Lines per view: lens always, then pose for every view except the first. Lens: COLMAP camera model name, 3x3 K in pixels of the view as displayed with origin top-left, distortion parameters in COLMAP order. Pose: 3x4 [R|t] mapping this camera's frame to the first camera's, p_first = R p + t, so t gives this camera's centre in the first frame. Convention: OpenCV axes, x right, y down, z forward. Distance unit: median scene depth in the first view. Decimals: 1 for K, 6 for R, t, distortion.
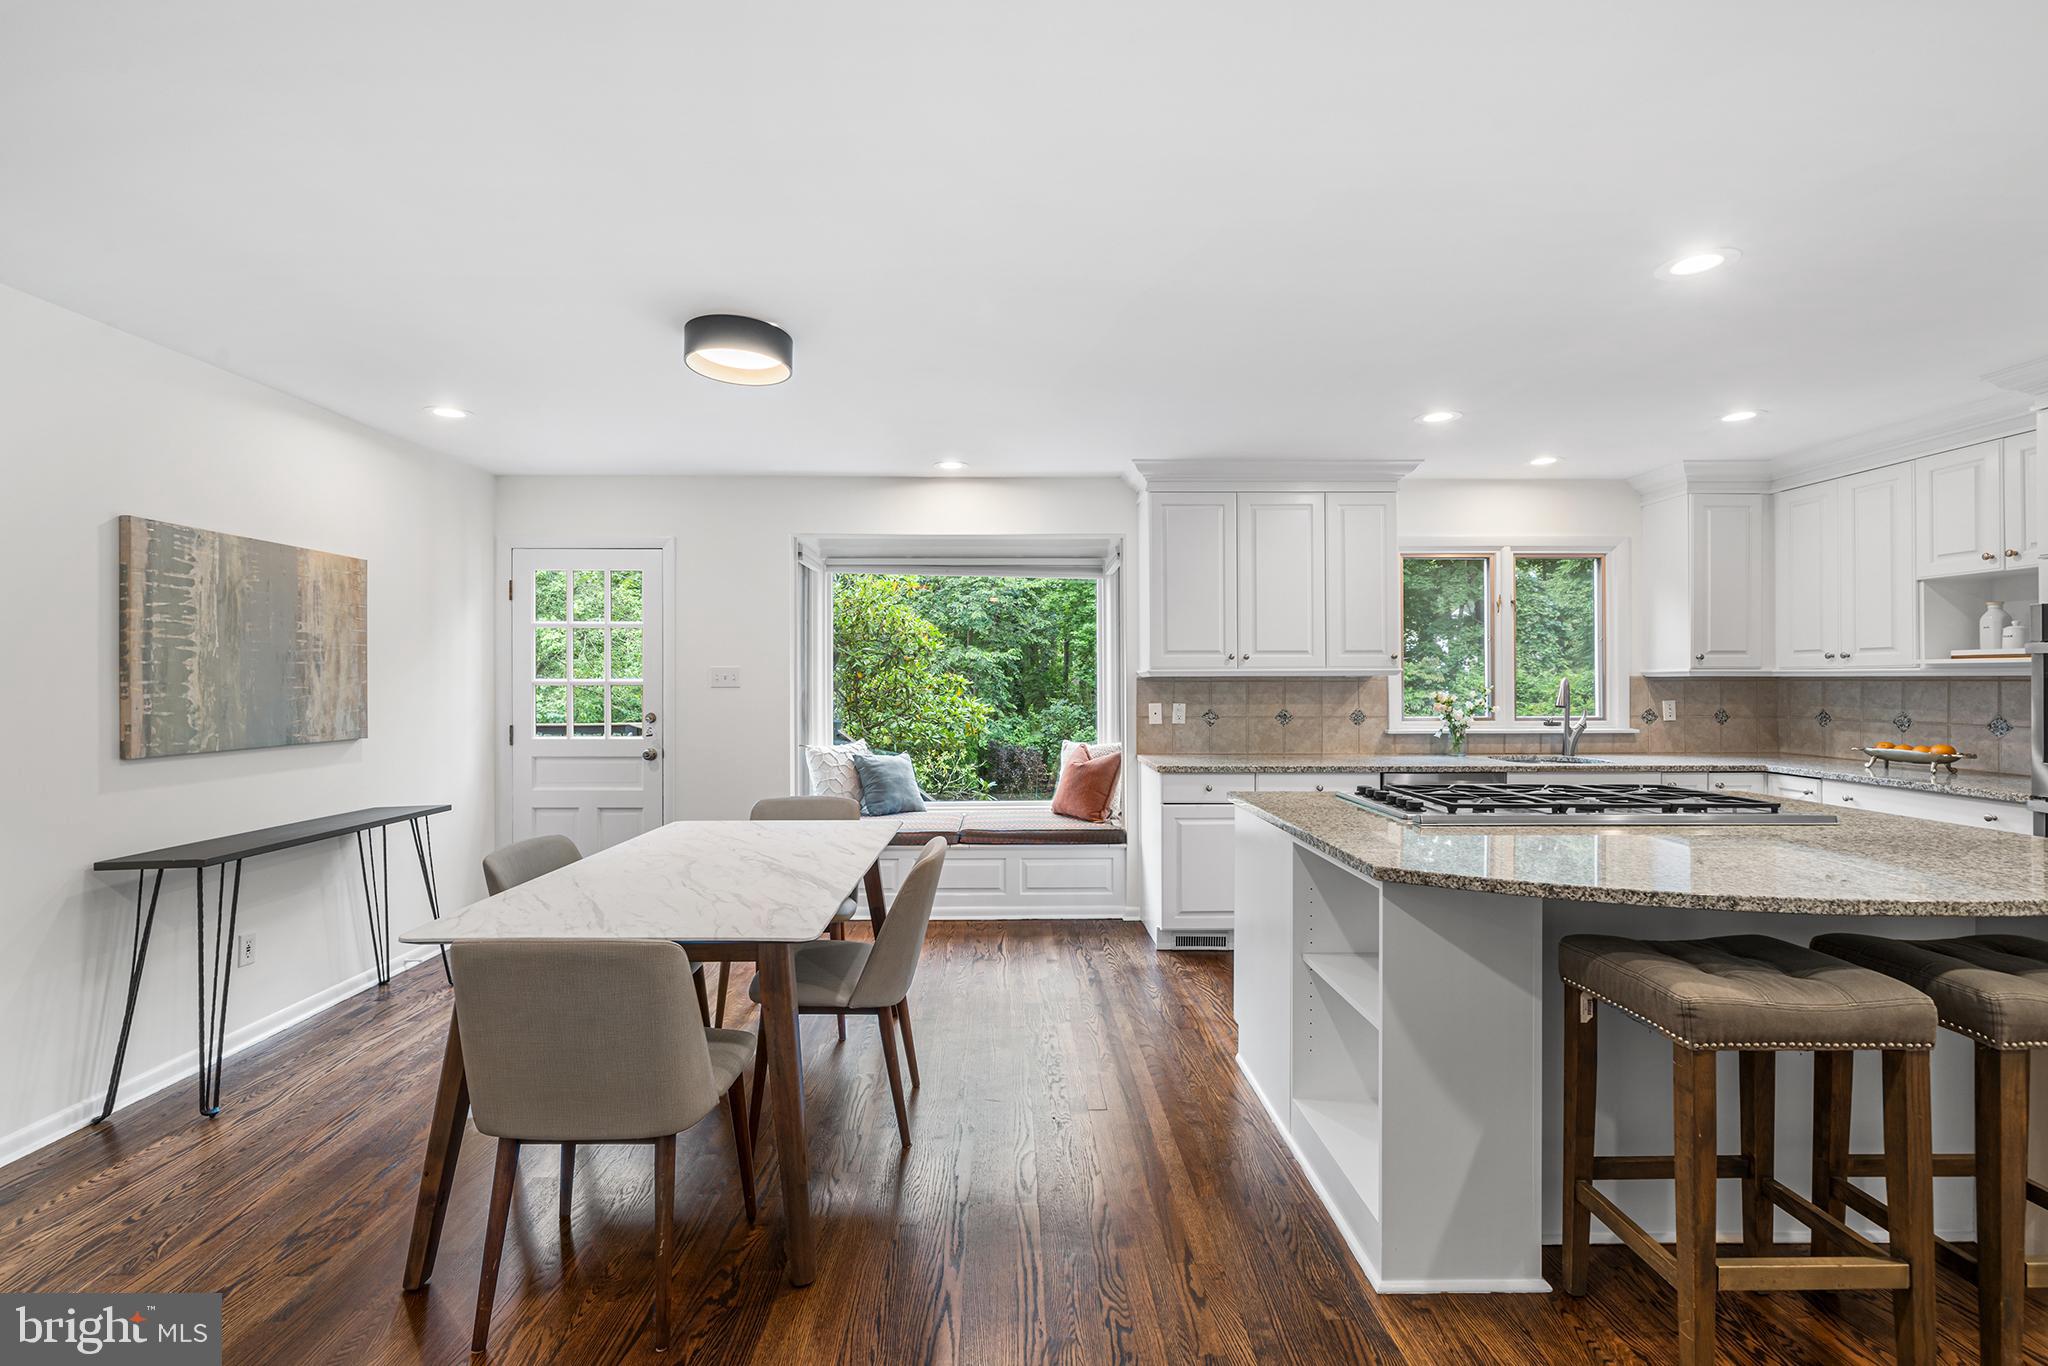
lens RADIAL K [[870.8, 0, 1027.9], [0, 870.8, 681.7], [0, 0, 1]] dist [-0.001884, -0.000117]
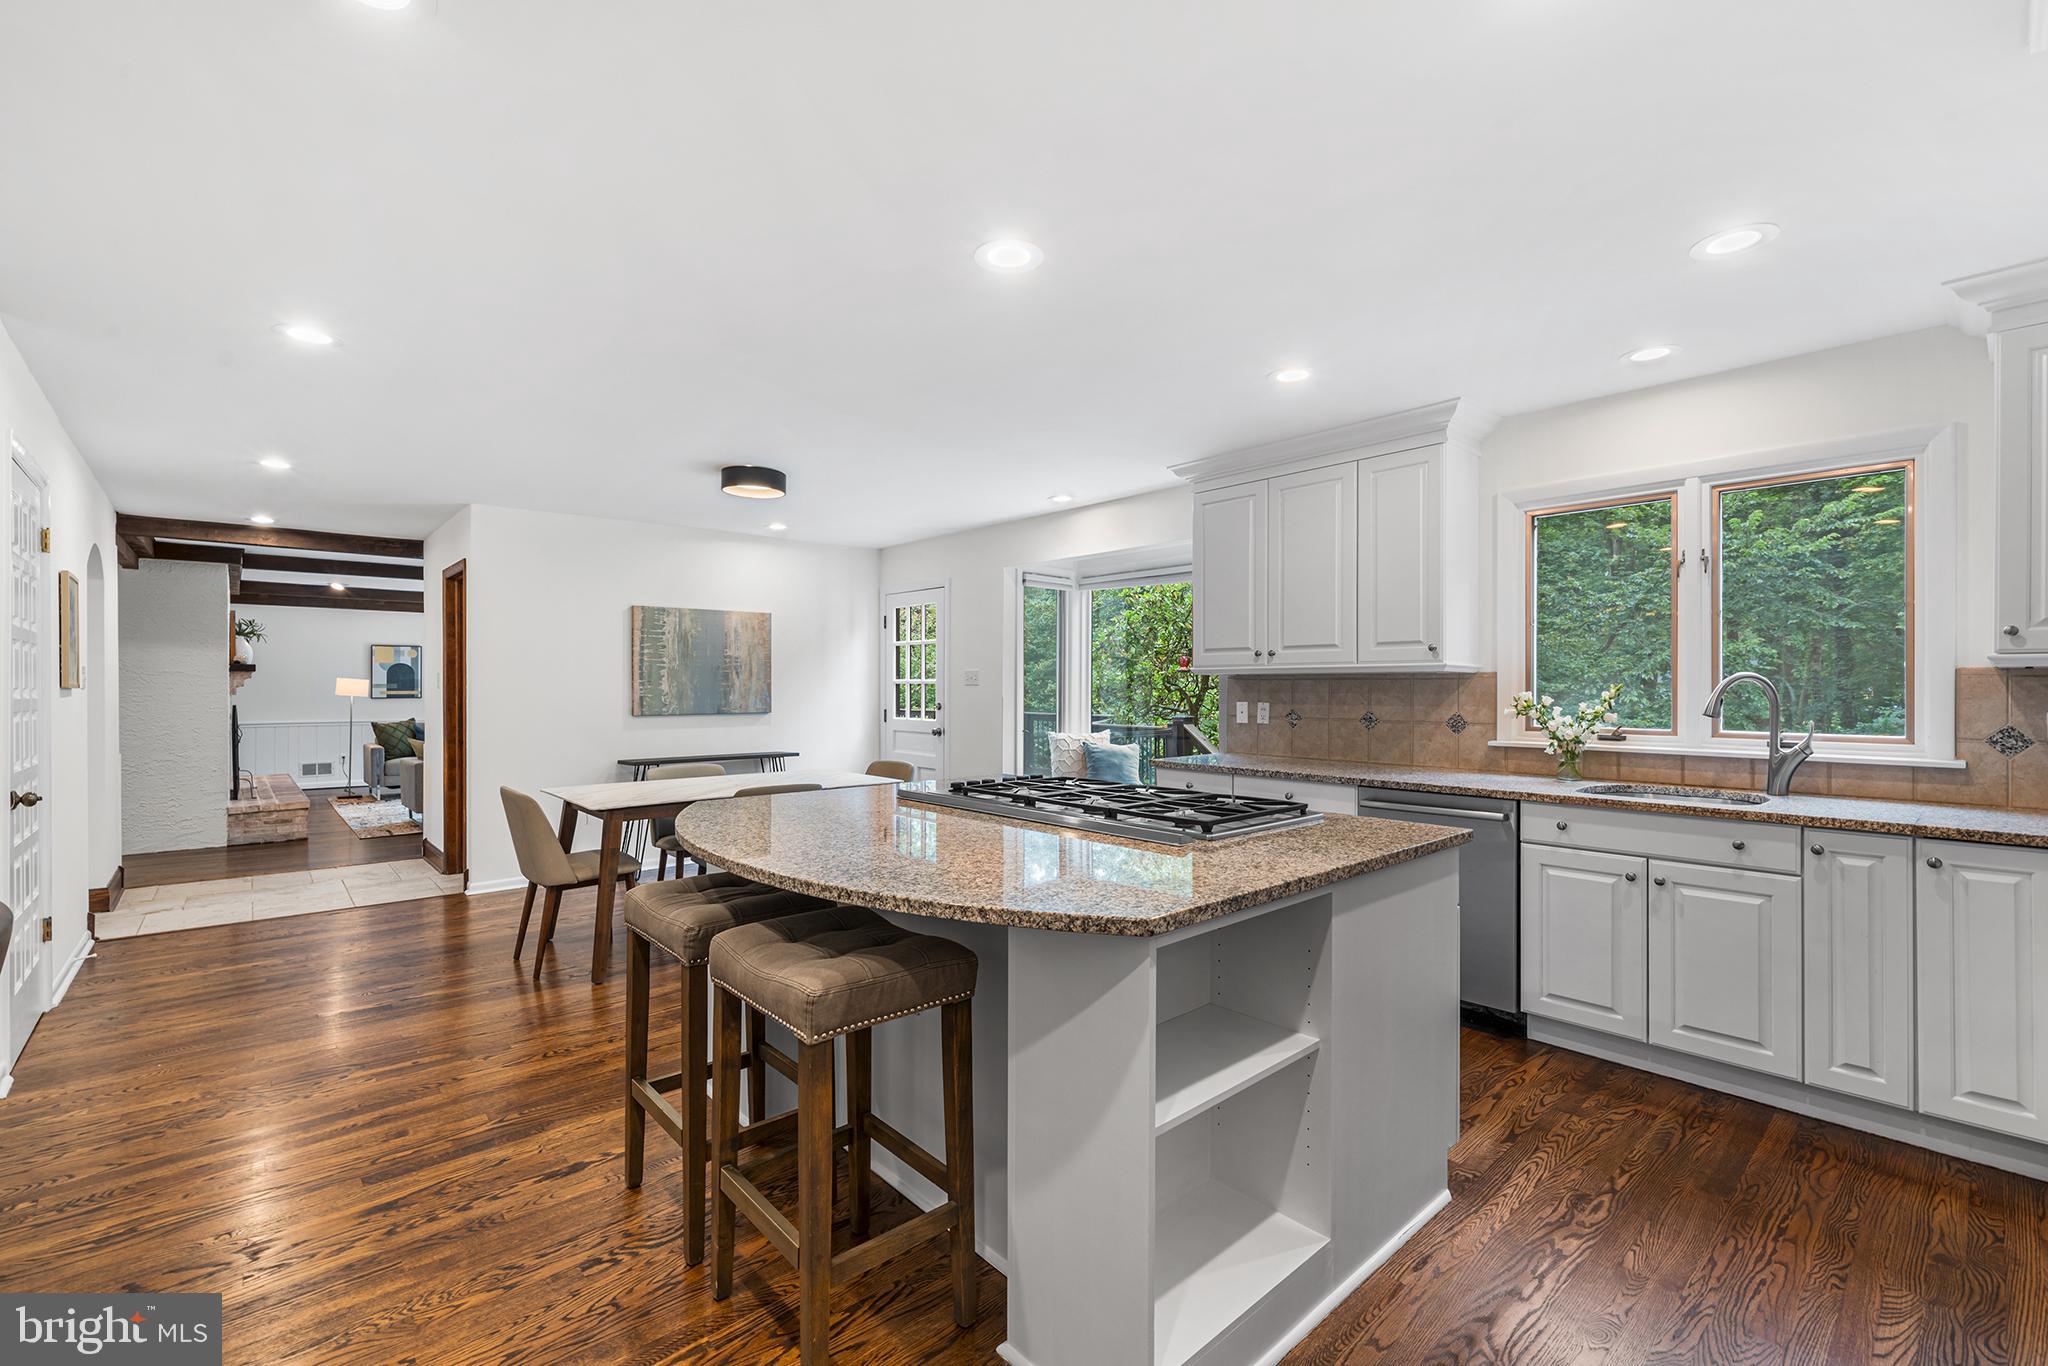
lens RADIAL K [[870.8, 0, 1023.4], [0, 870.8, 682.0], [0, 0, 1]] dist [-0.001884, -0.000117]
pose [[0.654952, -0.001219, -0.755670, 0.785230], [-0.000436, 0.999998, -0.001991, 0.004606], [0.755670, 0.001634, 0.654950, 0.182622]]
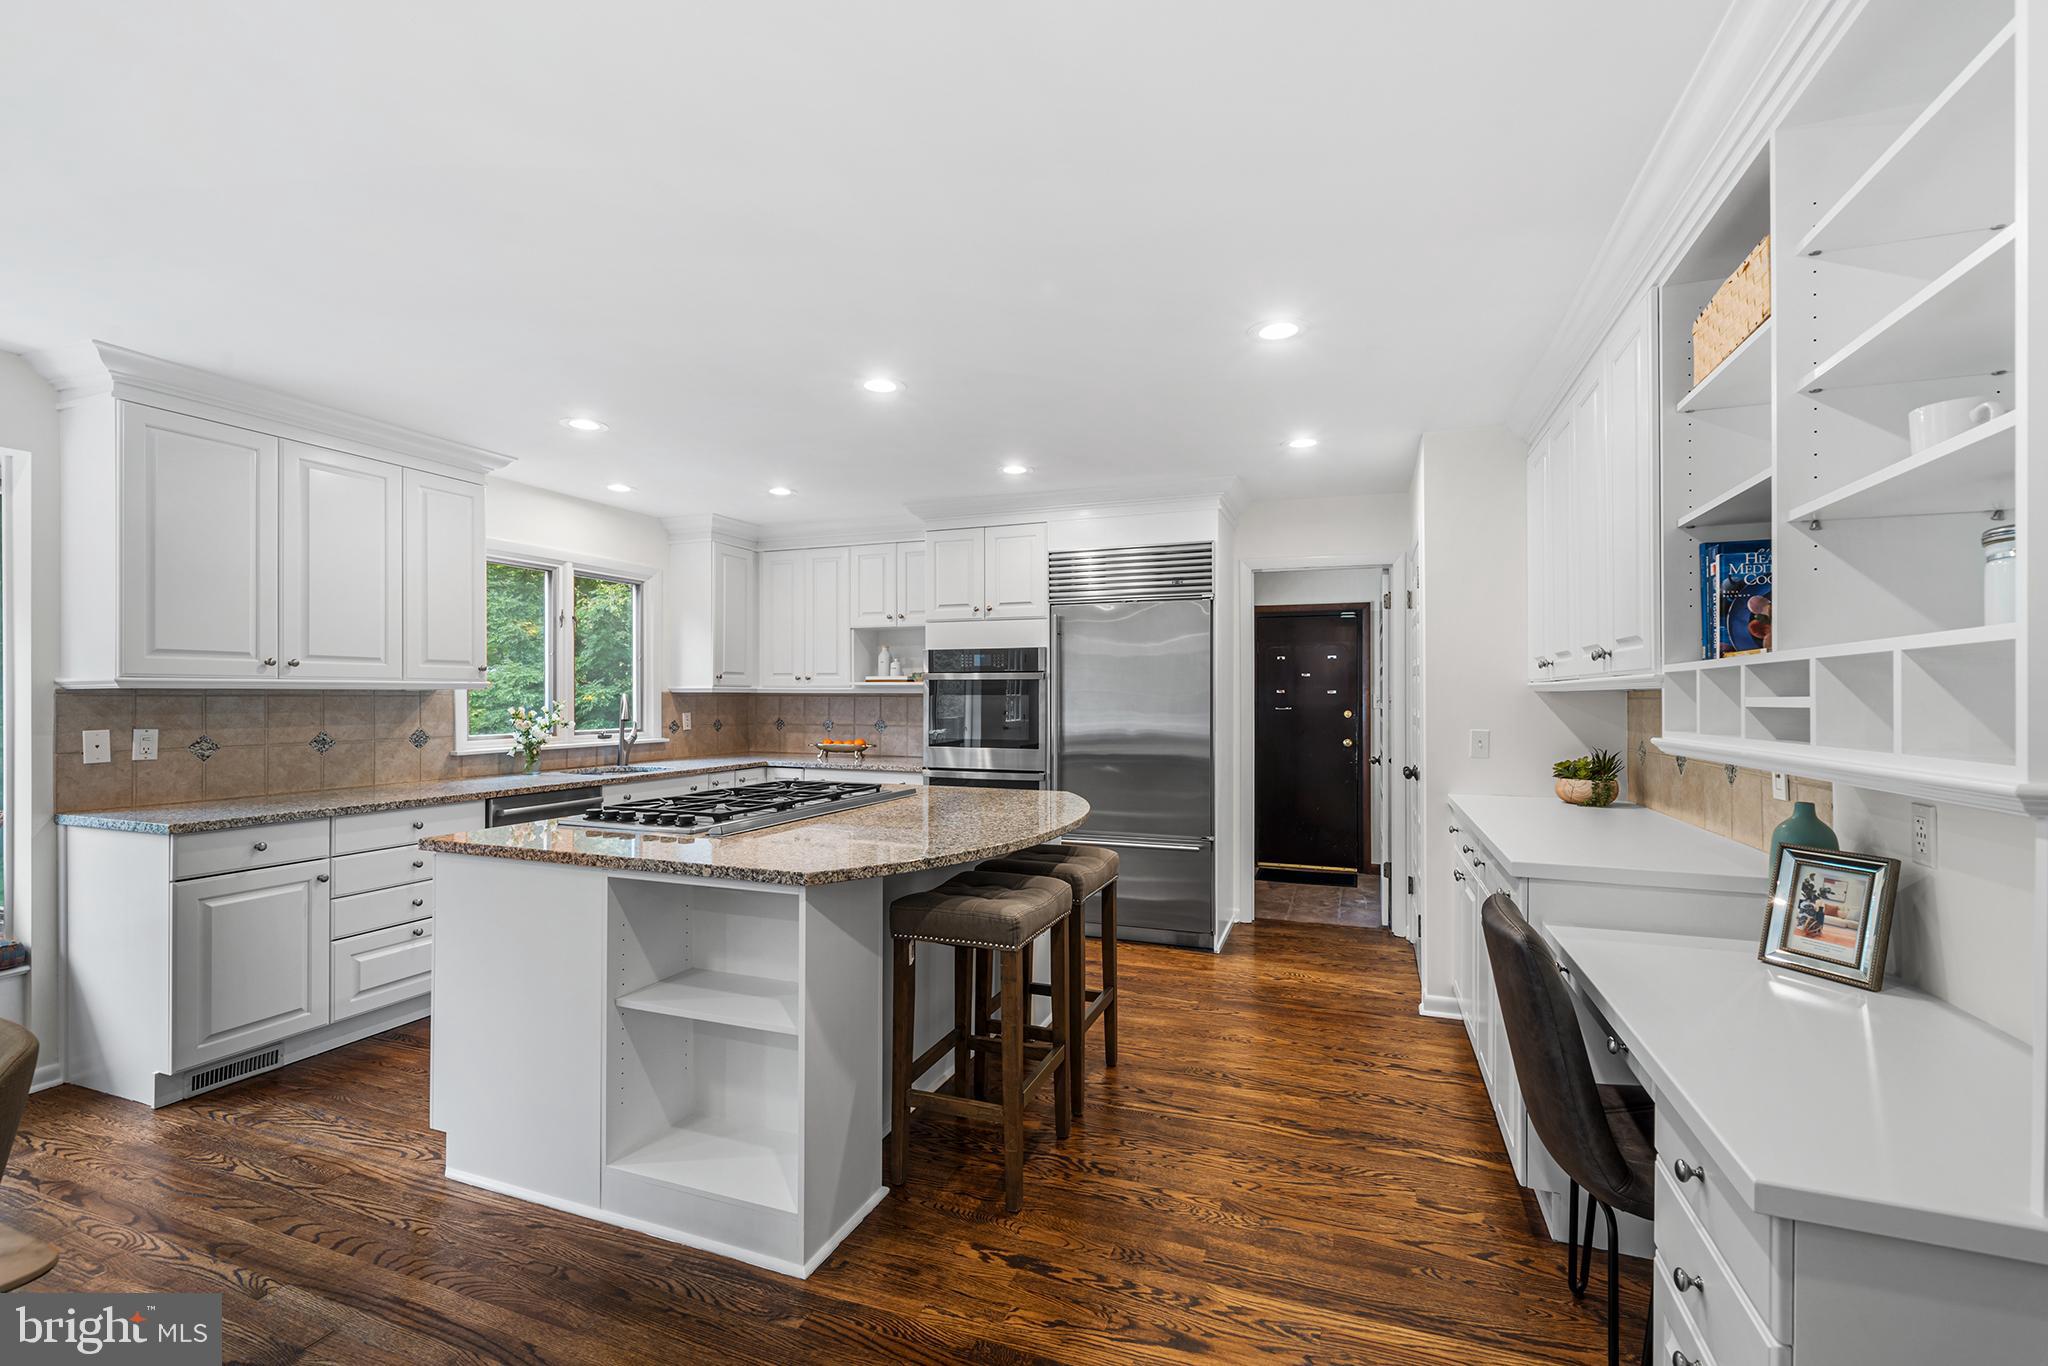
lens RADIAL K [[870.8, 0, 1018.5], [0, 870.8, 689.4], [0, 0, 1]] dist [-0.001884, -0.000117]
pose [[0.380083, 0.008442, 0.924914, -0.198919], [-0.002012, 0.999964, -0.008301, -0.001143], [-0.924950, 0.001294, 0.380086, 0.149261]]
